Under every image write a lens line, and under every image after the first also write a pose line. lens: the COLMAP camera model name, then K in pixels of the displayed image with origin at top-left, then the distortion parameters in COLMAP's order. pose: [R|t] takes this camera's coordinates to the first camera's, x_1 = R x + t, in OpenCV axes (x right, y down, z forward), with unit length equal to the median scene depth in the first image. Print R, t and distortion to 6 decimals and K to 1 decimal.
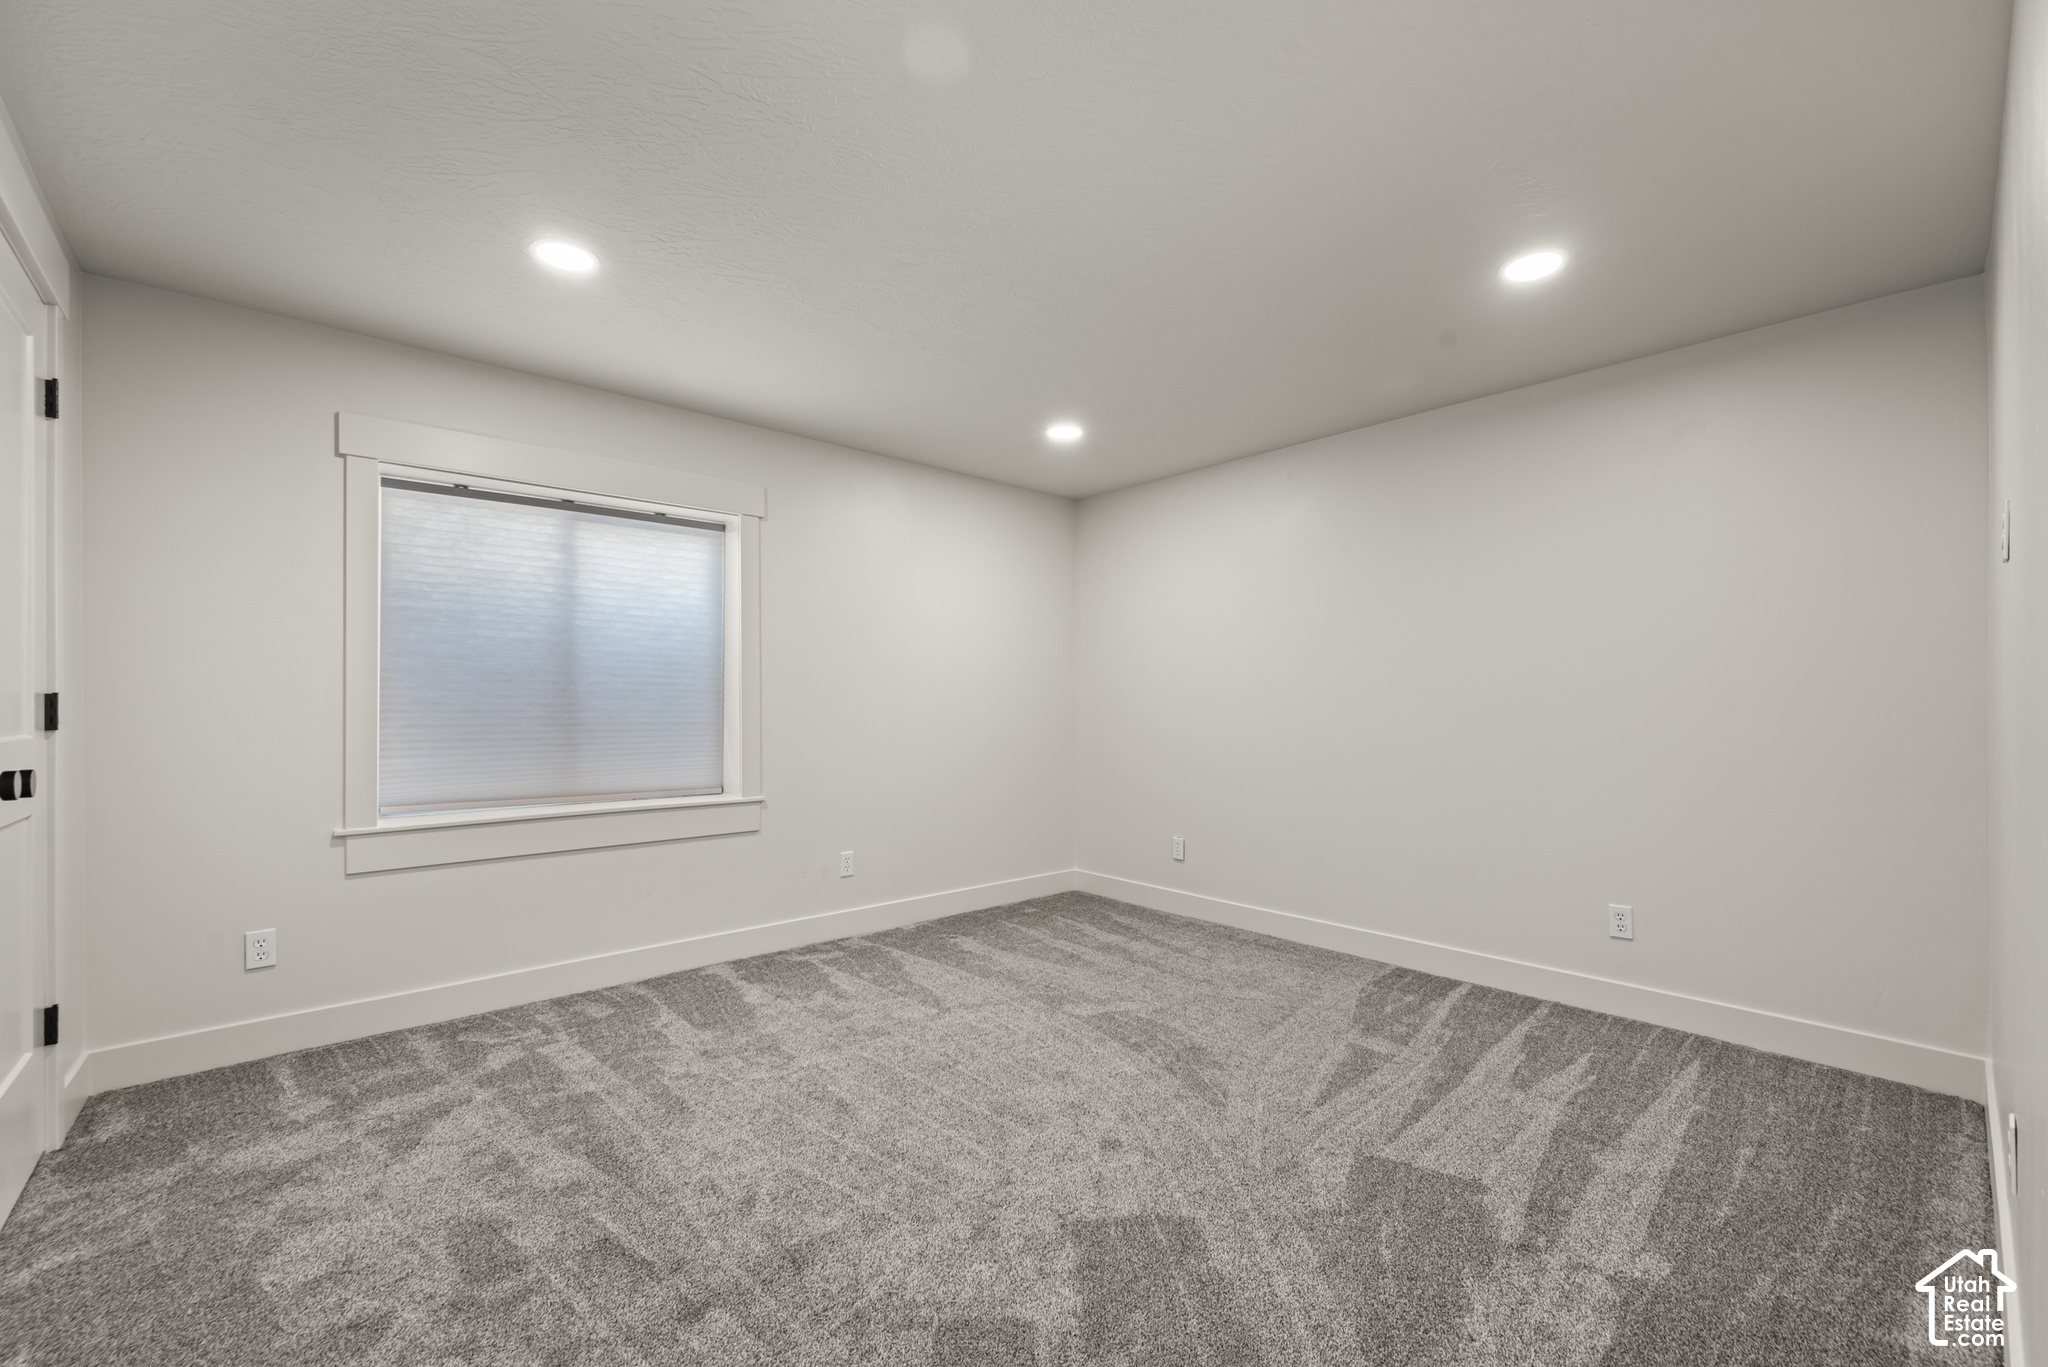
lens RADIAL K [[829.2, 0, 1011.8], [0, 829.2, 703.7], [0, 0, 1]] dist [0.009122, 0.000147]
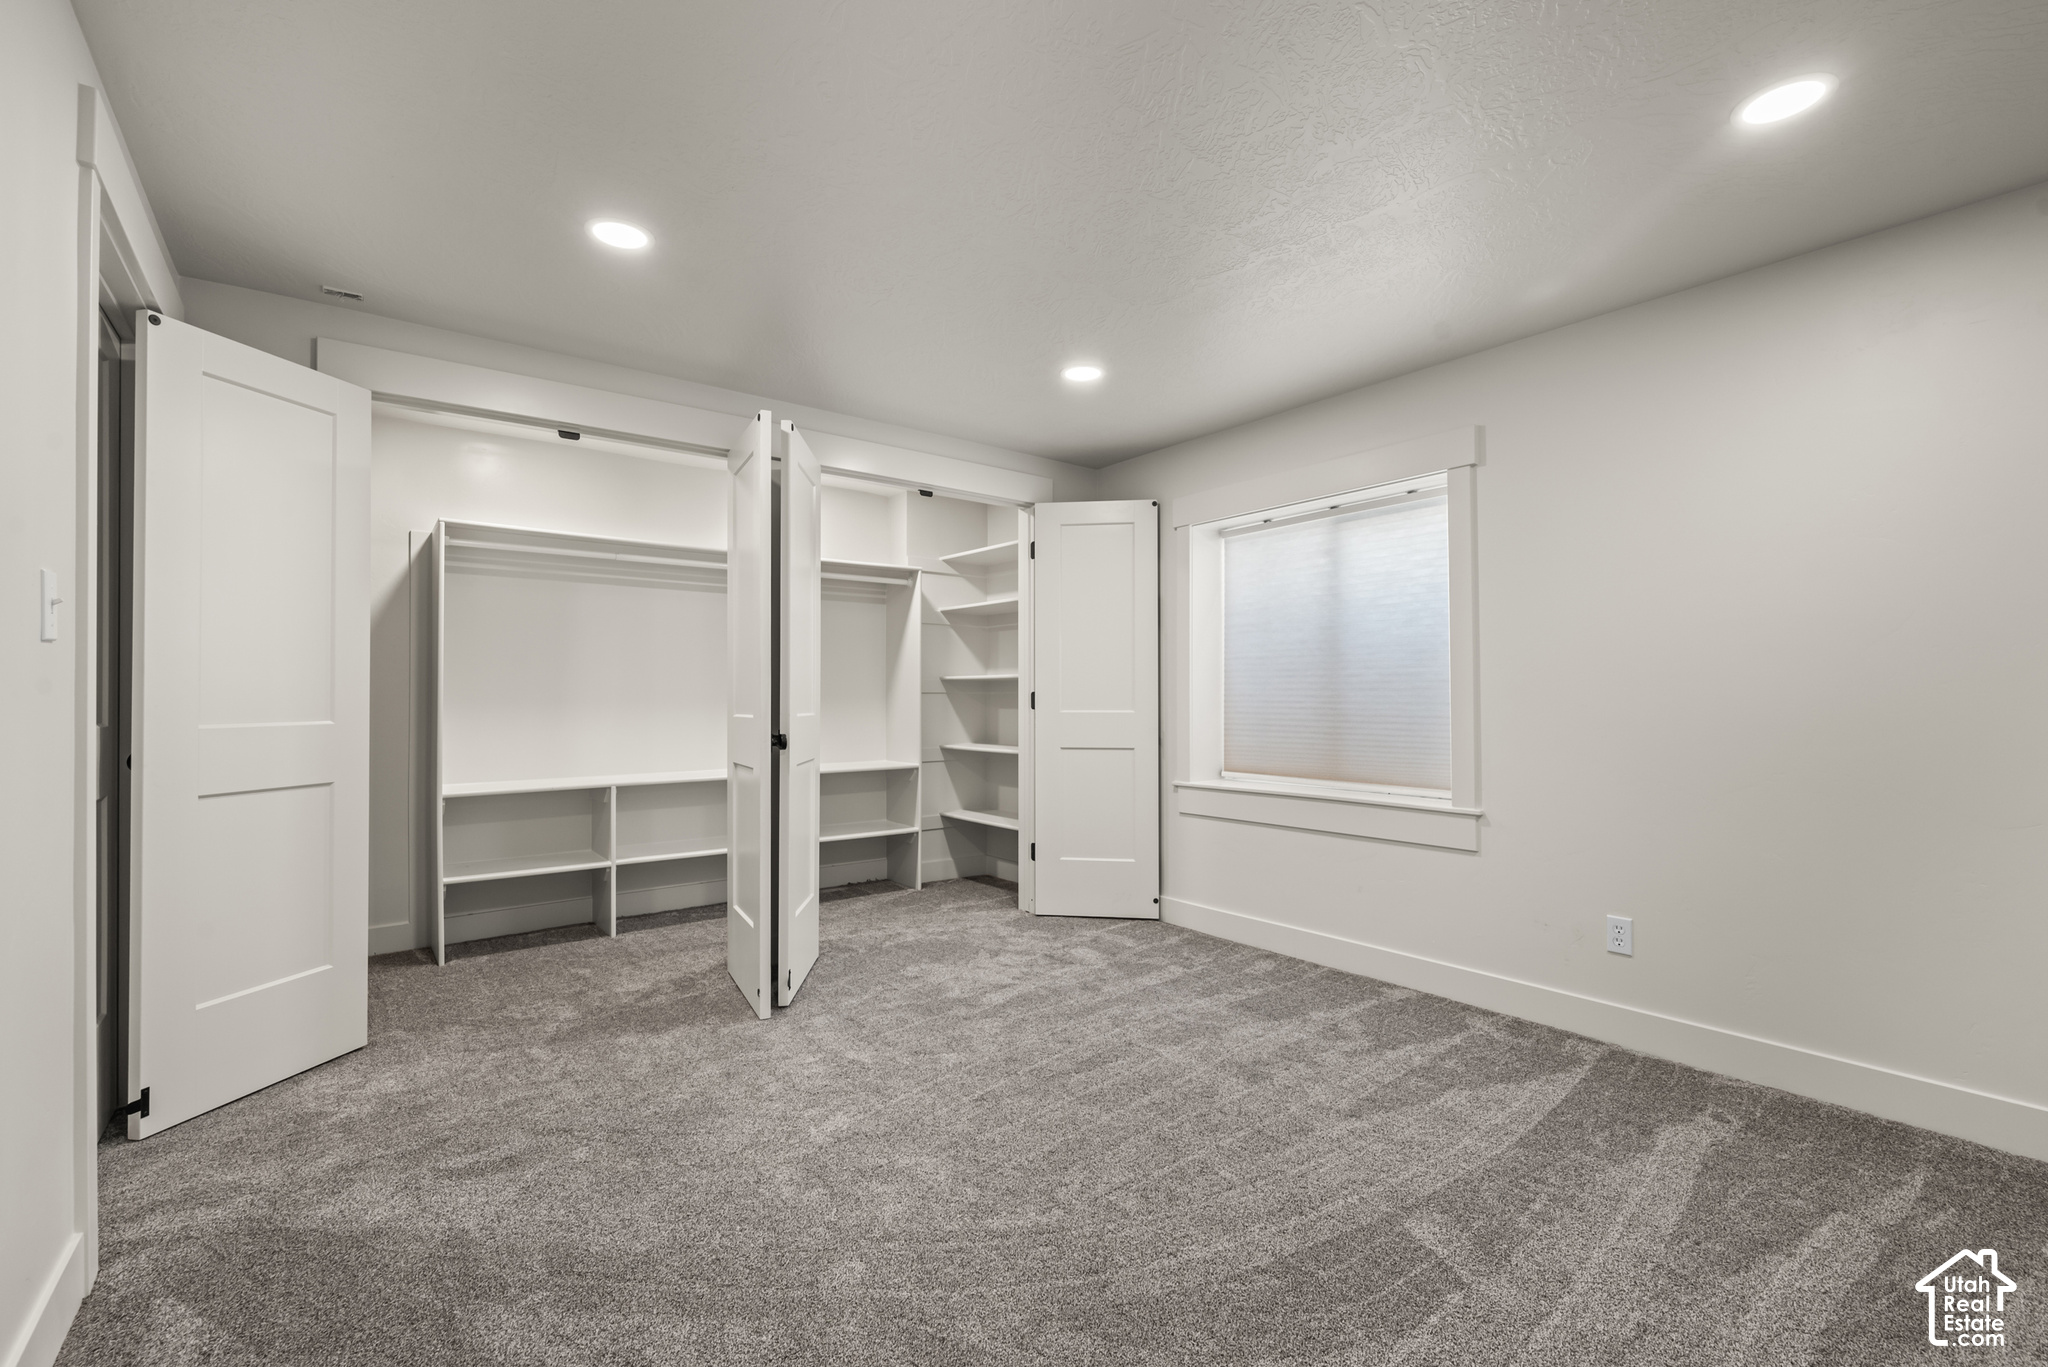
lens RADIAL K [[864.0, 0, 1013.0], [0, 864.0, 684.8], [0, 0, 1]] dist [-0.000474, -0.000285]
pose [[-0.054961, -0.012352, -0.998412, 0.615914], [0.008397, 0.999882, -0.012832, -0.002925], [0.998453, -0.009089, -0.054851, 0.655301]]
